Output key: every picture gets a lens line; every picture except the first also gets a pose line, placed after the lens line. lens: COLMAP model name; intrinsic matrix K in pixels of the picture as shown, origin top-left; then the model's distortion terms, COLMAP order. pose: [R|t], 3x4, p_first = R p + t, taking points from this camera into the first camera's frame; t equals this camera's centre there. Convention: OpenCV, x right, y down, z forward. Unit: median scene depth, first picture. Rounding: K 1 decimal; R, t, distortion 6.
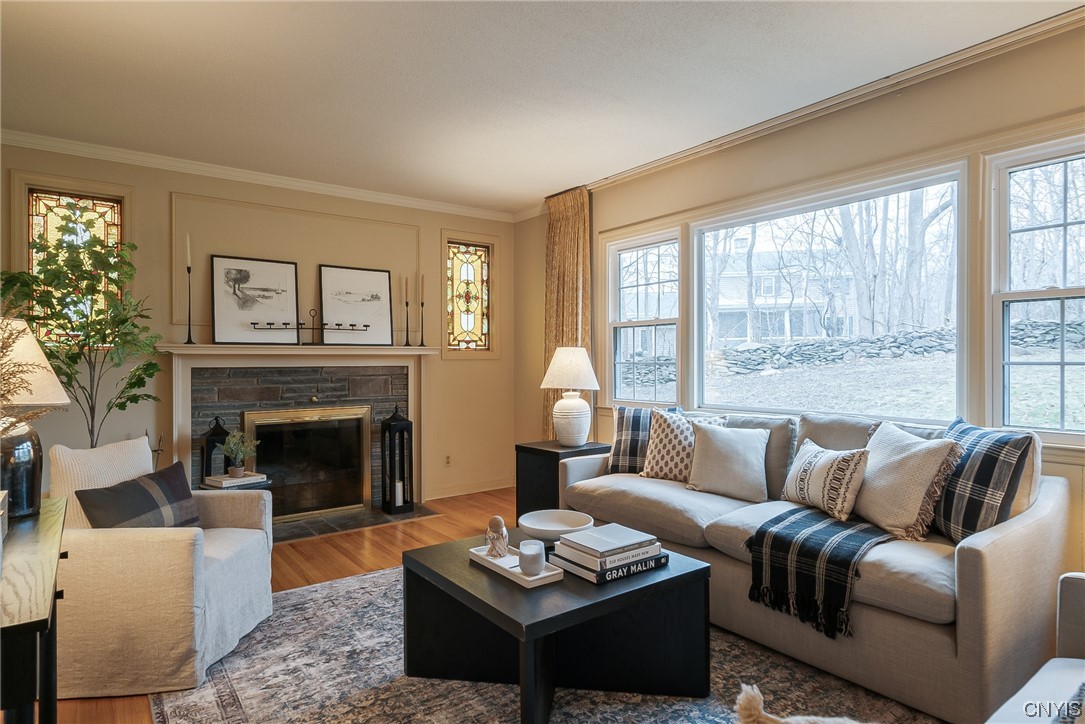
lens RADIAL K [[603.2, 0, 547.2], [0, 603.2, 365.3], [0, 0, 1]] dist [0.002621, 0.000976]
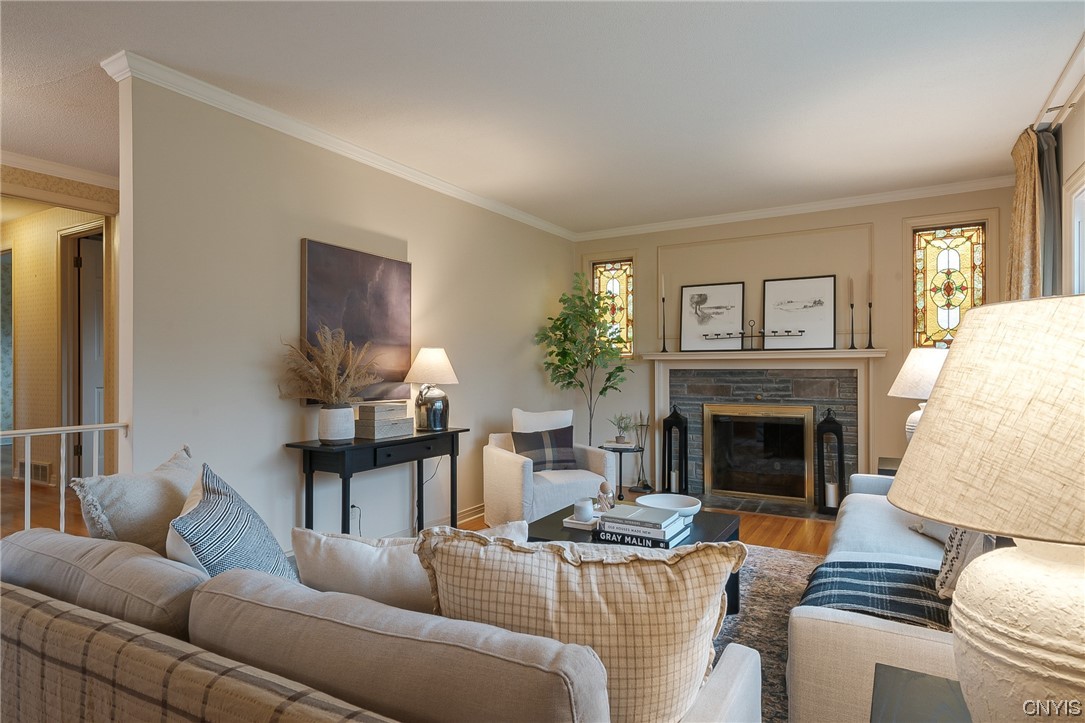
lens RADIAL K [[607.8, 0, 544.8], [0, 607.8, 366.2], [0, 0, 1]] dist [0.002506, 0.000402]
pose [[0.385554, 0.003176, -0.922680, 0.526146], [-0.004124, 0.999990, 0.001719, -0.003608], [0.922676, 0.003142, 0.385564, 0.169217]]
